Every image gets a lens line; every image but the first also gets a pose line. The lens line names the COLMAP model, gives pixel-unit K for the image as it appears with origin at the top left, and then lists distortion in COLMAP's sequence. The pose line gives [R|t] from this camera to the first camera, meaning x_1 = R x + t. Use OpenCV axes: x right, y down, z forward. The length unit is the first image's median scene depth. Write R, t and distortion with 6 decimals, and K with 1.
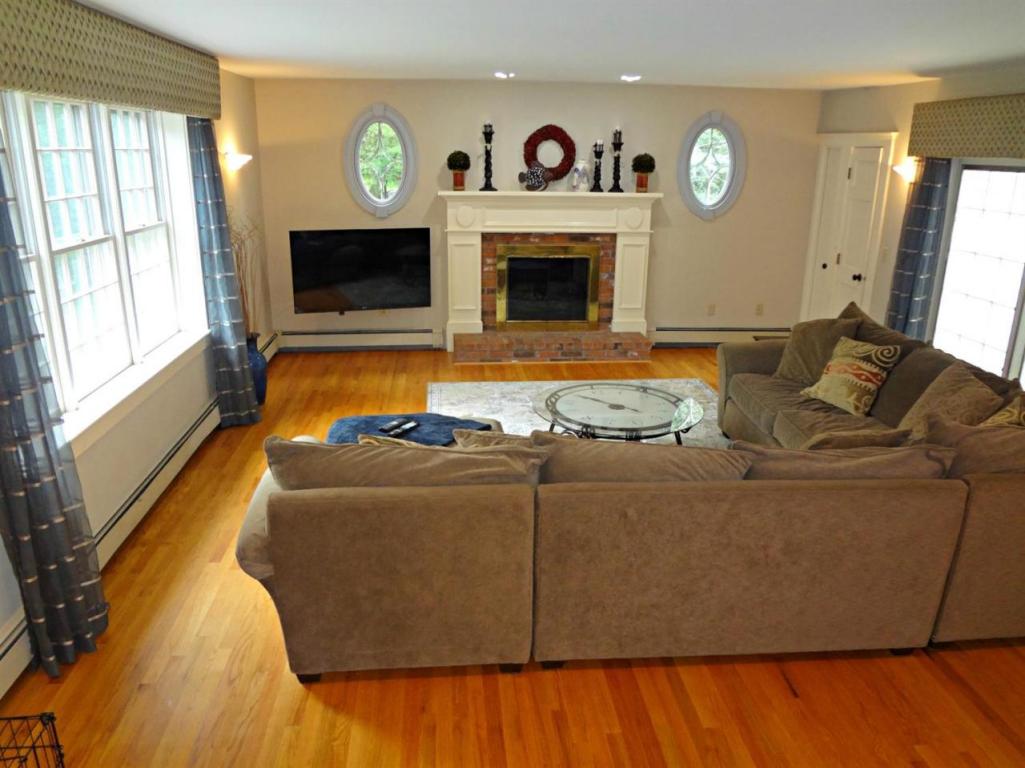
lens RADIAL K [[758.2, 0, 511.4], [0, 758.2, 382.8], [0, 0, 1]] dist [-0.053567, 0.000752]
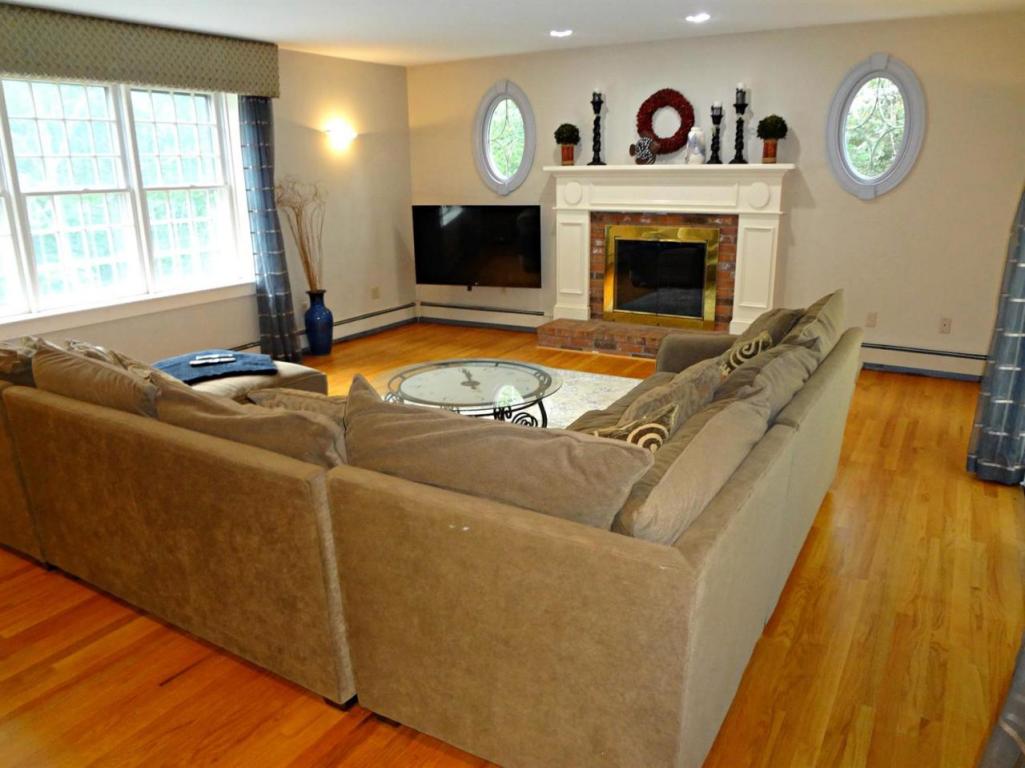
lens RADIAL K [[758.2, 0, 511.6], [0, 758.2, 383.3], [0, 0, 1]] dist [-0.053567, 0.000752]
pose [[0.808324, 0.136026, -0.572808, 0.442401], [-0.149942, 0.988424, 0.023131, 0.002568], [0.569324, 0.067190, 0.819363, 0.202704]]
